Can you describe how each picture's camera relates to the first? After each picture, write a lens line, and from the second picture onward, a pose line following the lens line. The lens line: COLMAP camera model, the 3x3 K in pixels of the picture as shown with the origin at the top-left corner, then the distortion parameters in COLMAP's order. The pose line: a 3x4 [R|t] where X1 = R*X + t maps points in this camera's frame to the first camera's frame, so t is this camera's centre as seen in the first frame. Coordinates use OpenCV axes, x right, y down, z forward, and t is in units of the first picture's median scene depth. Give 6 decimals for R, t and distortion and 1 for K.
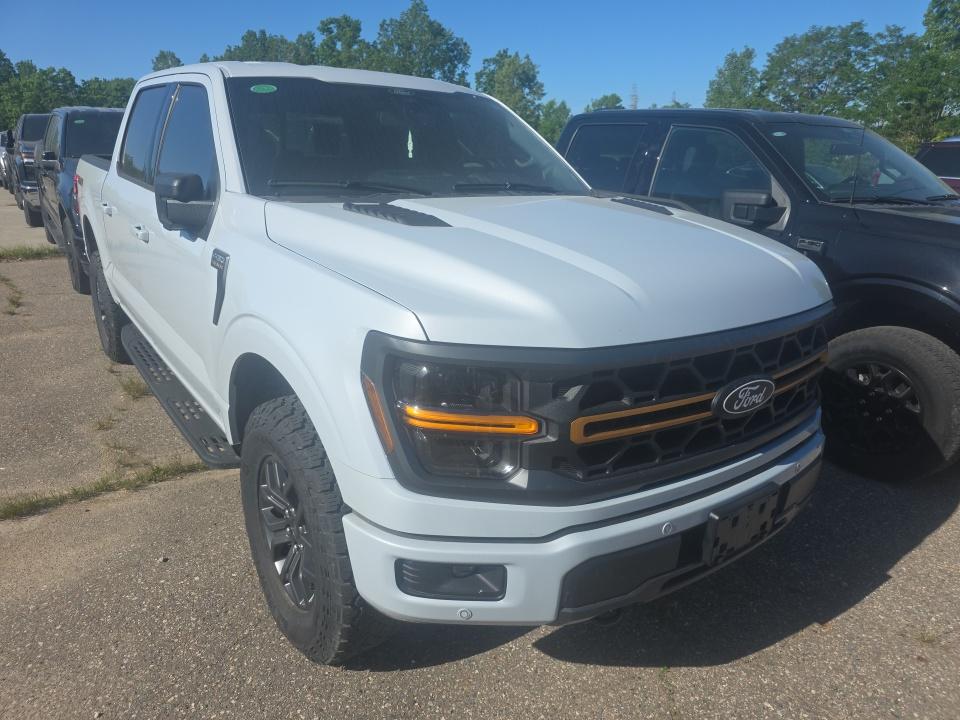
lens RADIAL K [[651.2, 0, 474.0], [0, 651.2, 363.1], [0, 0, 1]] dist [0.044337, -0.037217]
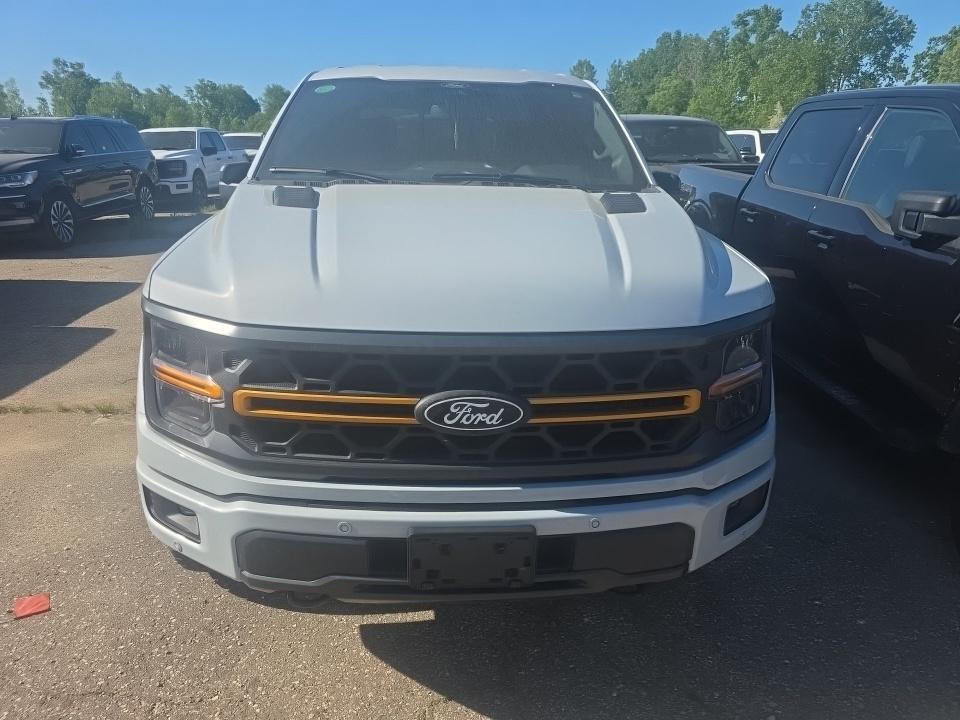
lens RADIAL K [[651.2, 0, 474.0], [0, 651.2, 363.1], [0, 0, 1]] dist [0.044337, -0.037217]
pose [[0.842660, 0.161406, -0.513686, 0.557456], [-0.161623, 0.985843, 0.044634, -0.035697], [0.513618, 0.045412, 0.856817, 0.163161]]
